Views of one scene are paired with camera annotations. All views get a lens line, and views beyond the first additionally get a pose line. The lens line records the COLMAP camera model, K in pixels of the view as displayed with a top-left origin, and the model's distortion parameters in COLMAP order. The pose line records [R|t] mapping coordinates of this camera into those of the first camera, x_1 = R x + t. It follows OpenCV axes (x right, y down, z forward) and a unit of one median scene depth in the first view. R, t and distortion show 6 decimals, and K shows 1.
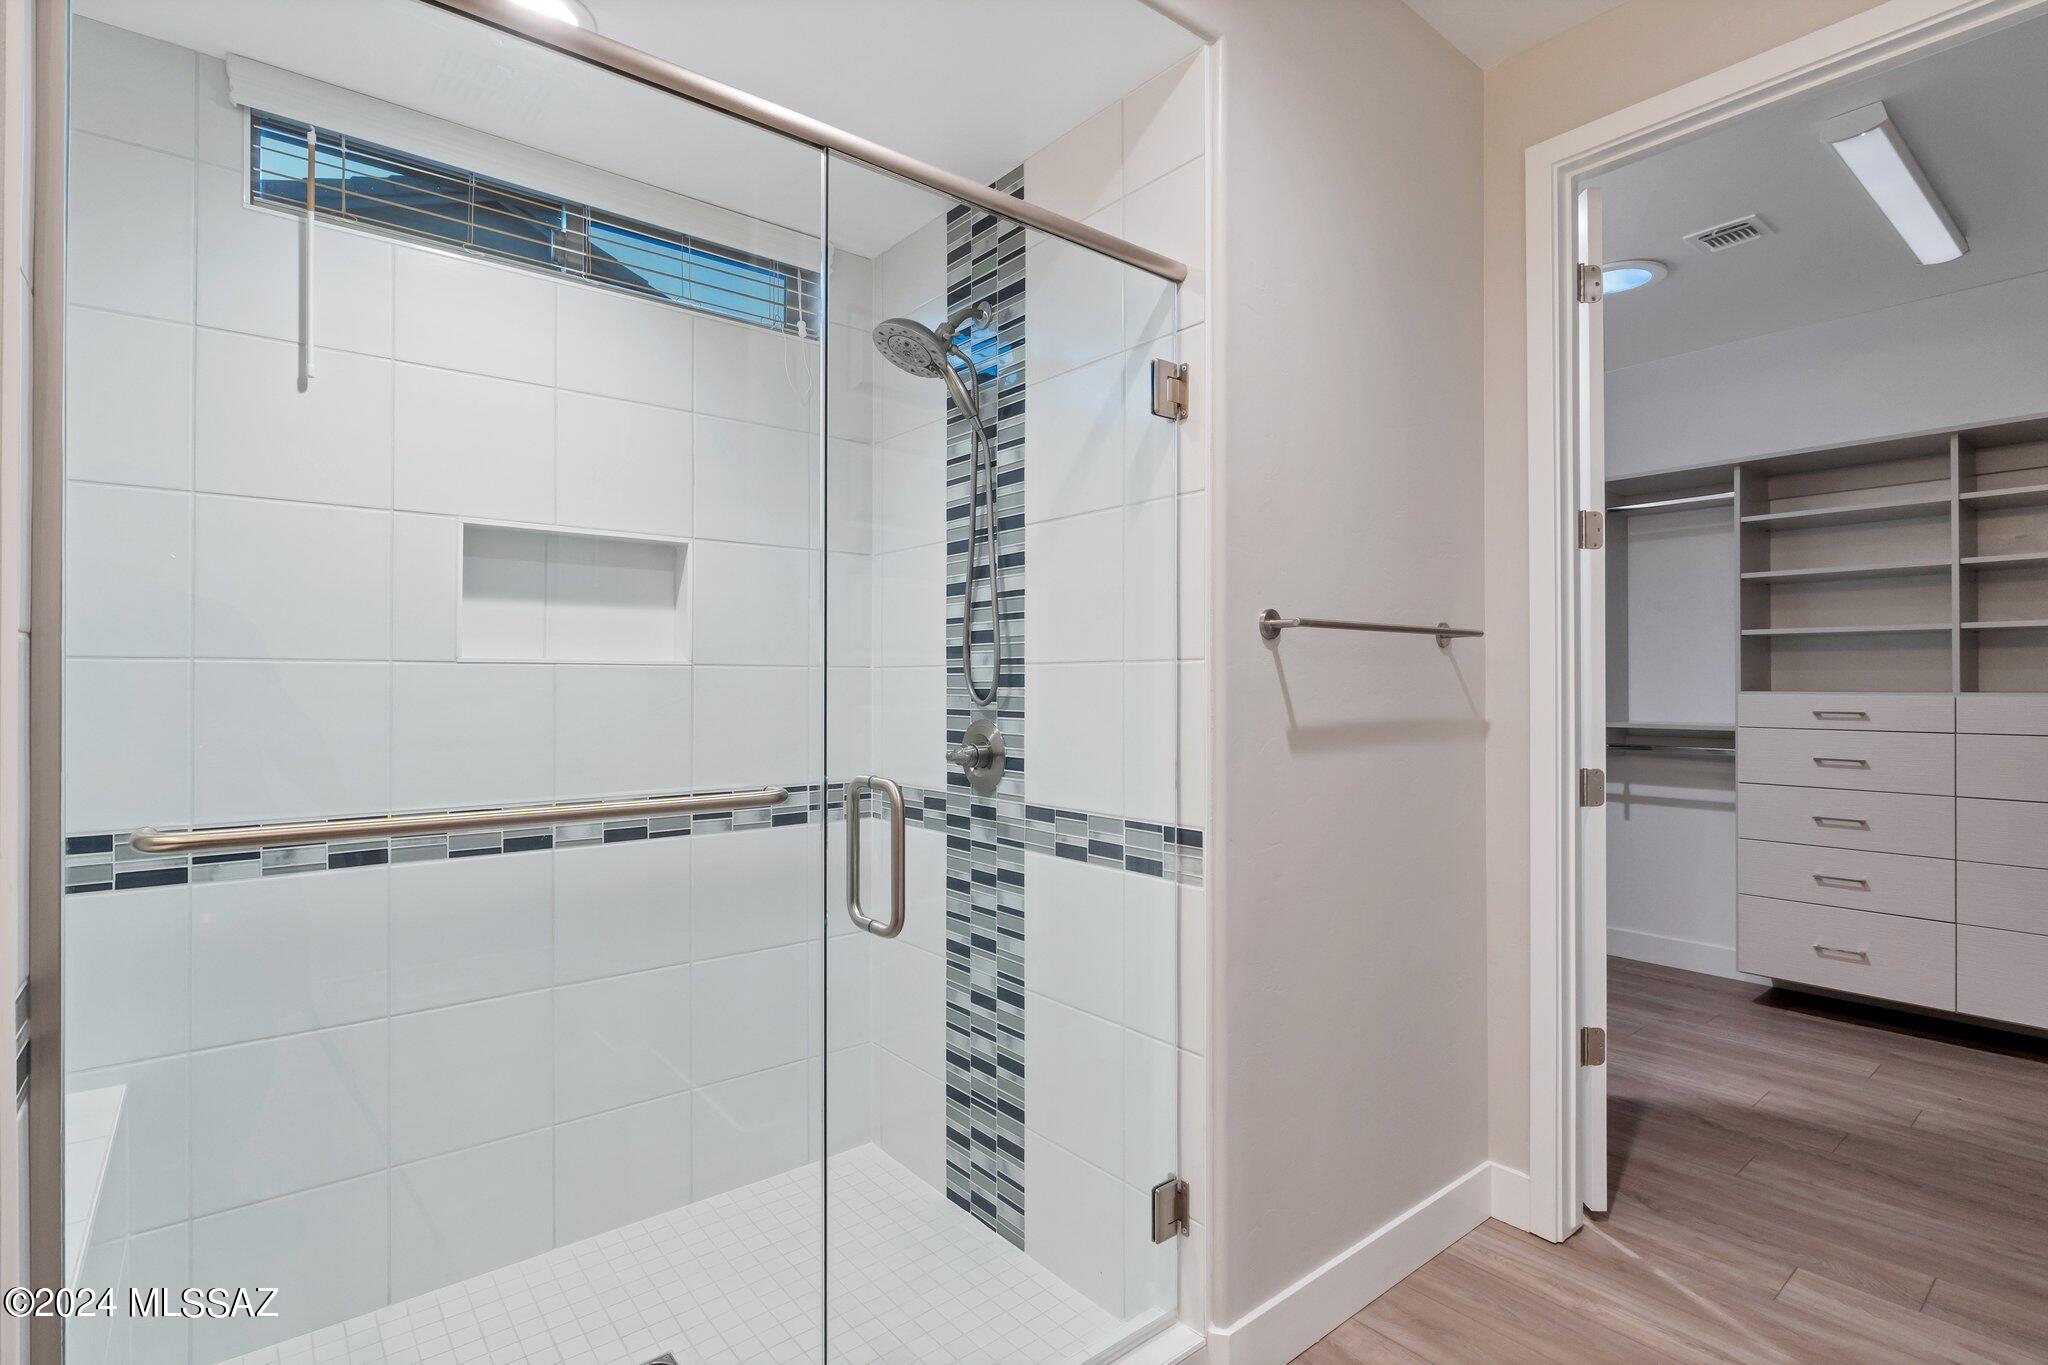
lens RADIAL K [[971.5, 0, 987.3], [0, 971.5, 684.0], [0, 0, 1]] dist [-0.003920, 0.000615]
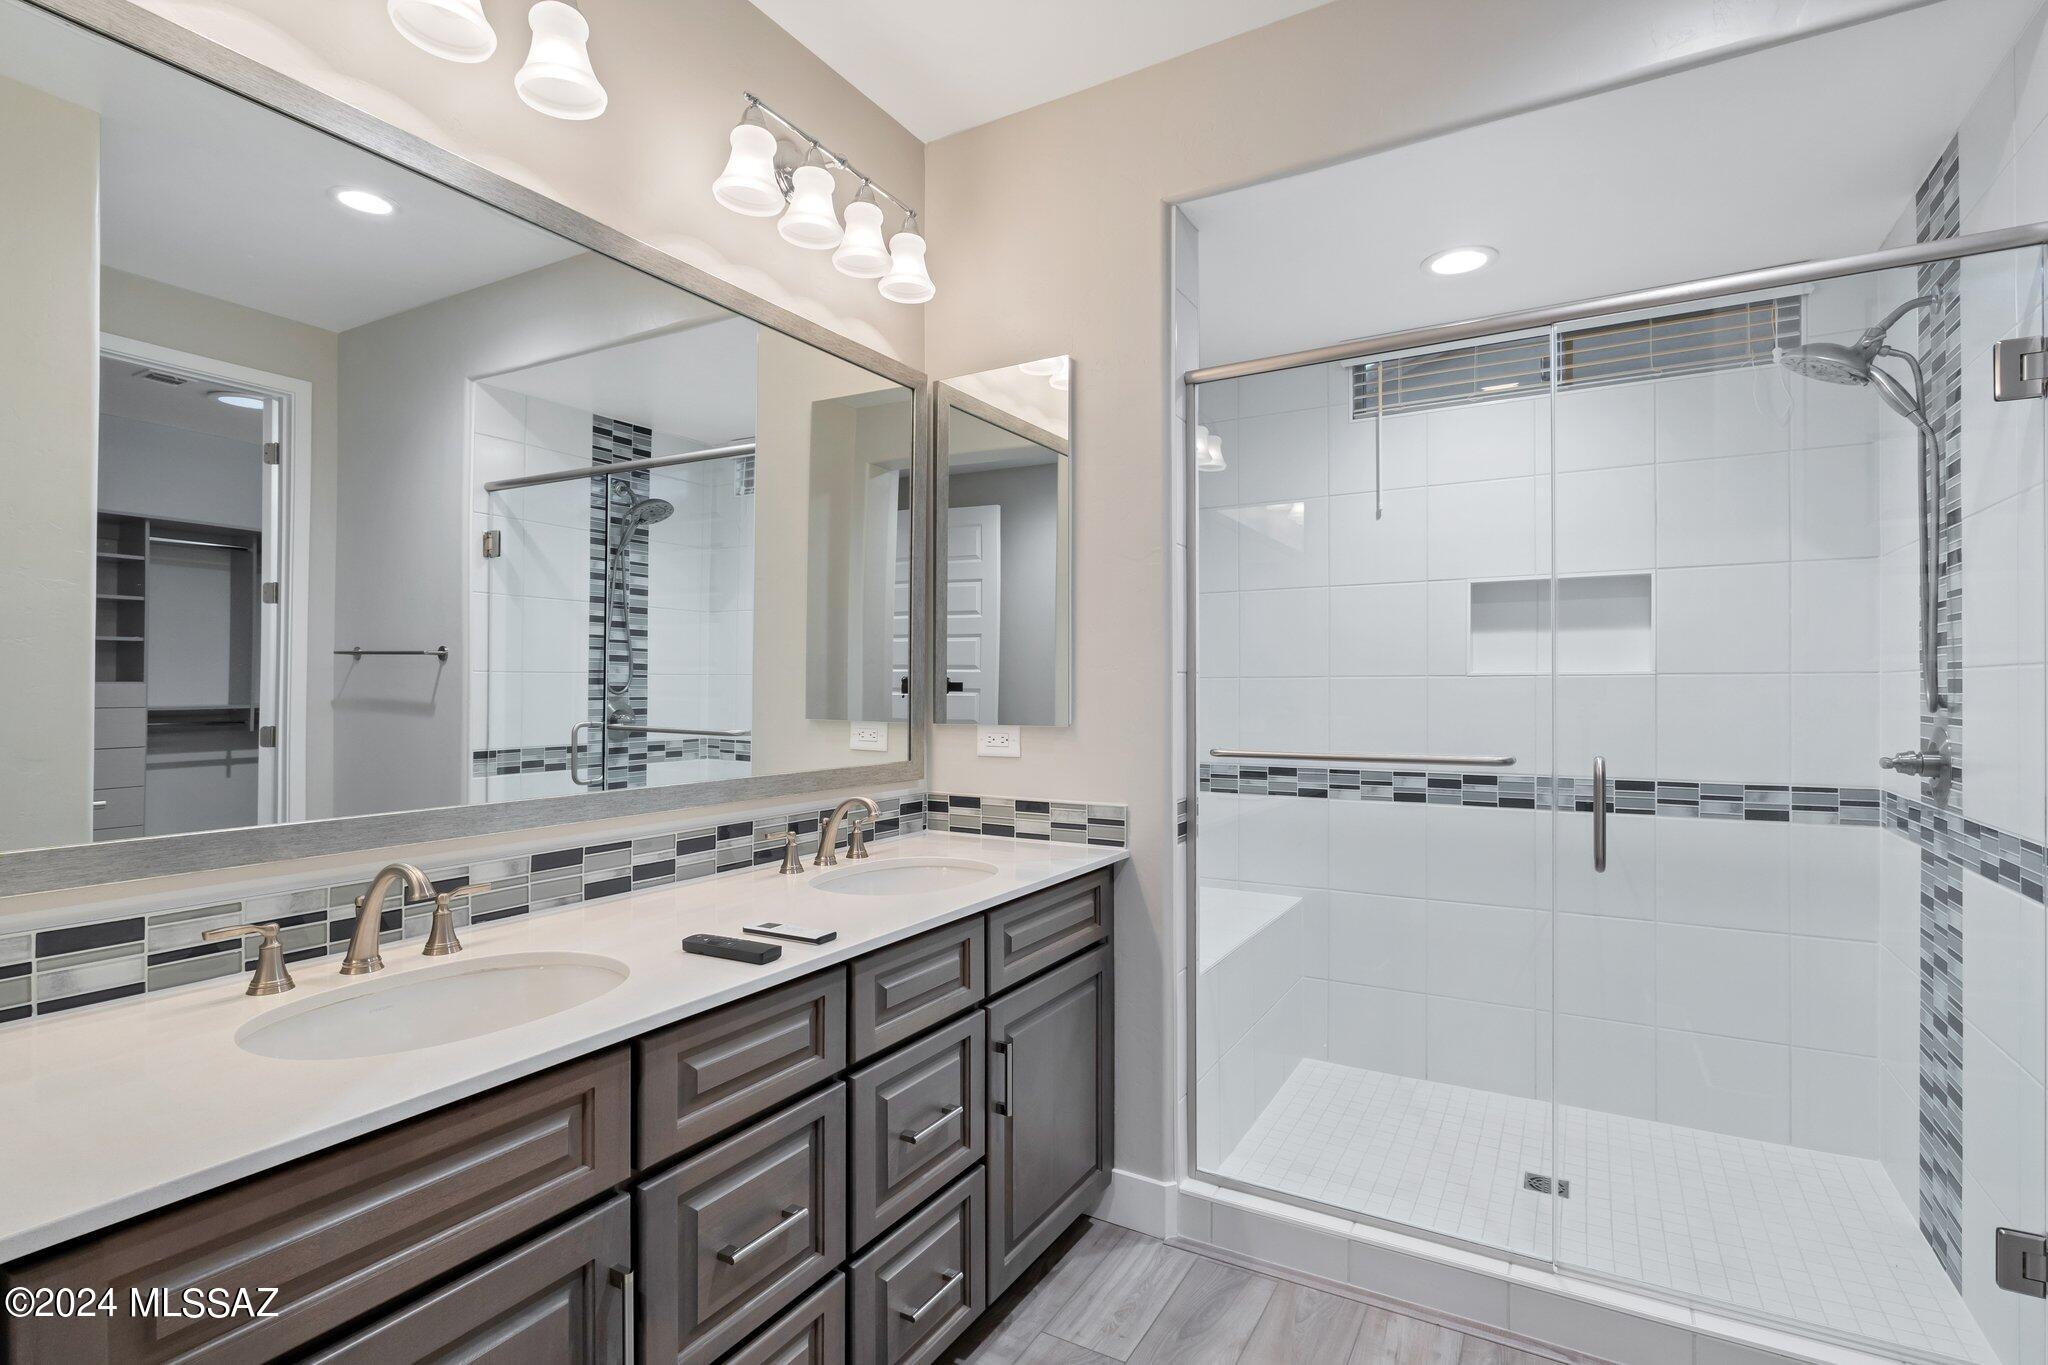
lens RADIAL K [[971.5, 0, 987.3], [0, 971.5, 684.0], [0, 0, 1]] dist [-0.003920, 0.000615]
pose [[0.330076, -0.006992, -0.943929, 0.592830], [0.003603, 0.999975, -0.006147, -0.002741], [0.943948, -0.001371, 0.330093, -0.187634]]
